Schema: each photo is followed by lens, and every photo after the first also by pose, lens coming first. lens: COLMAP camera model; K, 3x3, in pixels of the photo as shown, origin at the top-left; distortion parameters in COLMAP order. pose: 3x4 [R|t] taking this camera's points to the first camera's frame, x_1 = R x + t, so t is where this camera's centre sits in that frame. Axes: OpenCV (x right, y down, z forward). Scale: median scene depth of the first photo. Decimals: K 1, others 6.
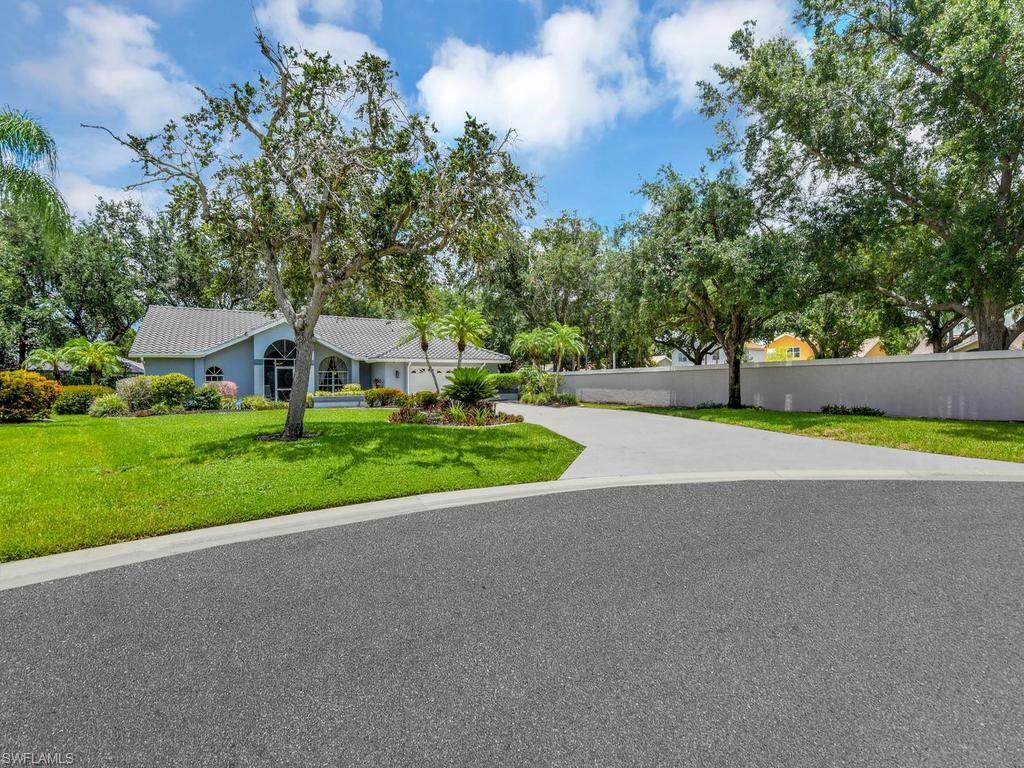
lens RADIAL K [[467.1, 0, 510.9], [0, 467.1, 381.8], [0, 0, 1]] dist [-0.013494, -0.001030]
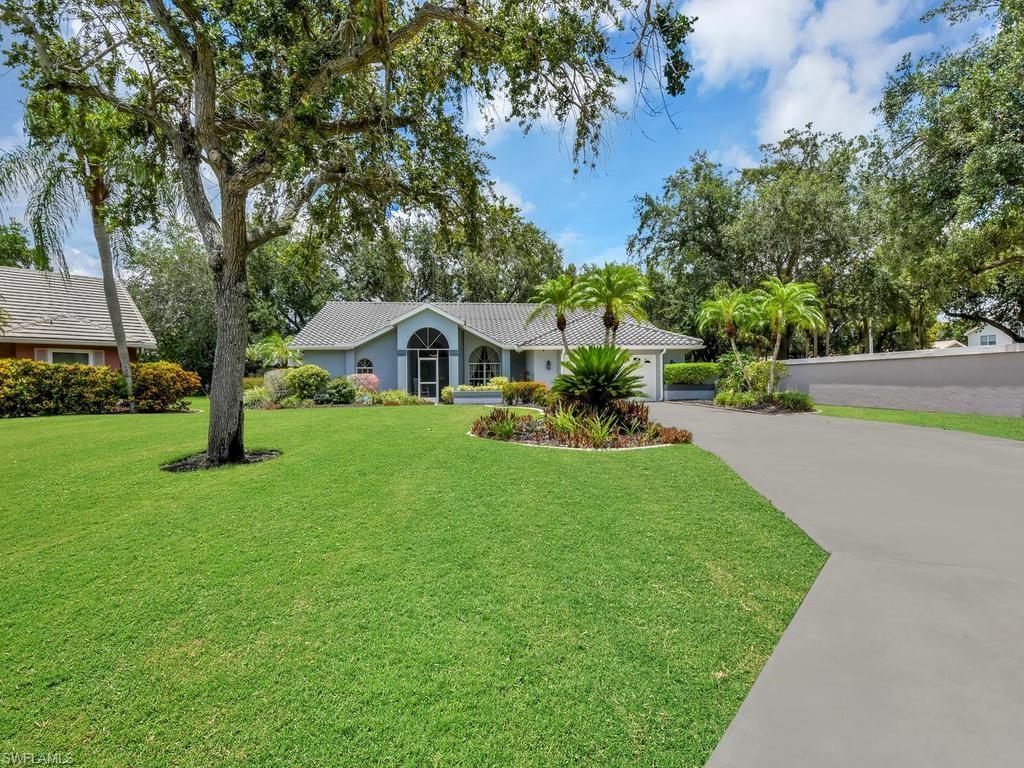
lens RADIAL K [[467.1, 0, 510.9], [0, 467.1, 381.8], [0, 0, 1]] dist [-0.013494, -0.001030]
pose [[0.905943, 0.004342, -0.423378, 0.040182], [-0.000436, 0.999956, 0.009322, 0.005694], [0.423400, -0.008260, 0.905905, 0.255724]]
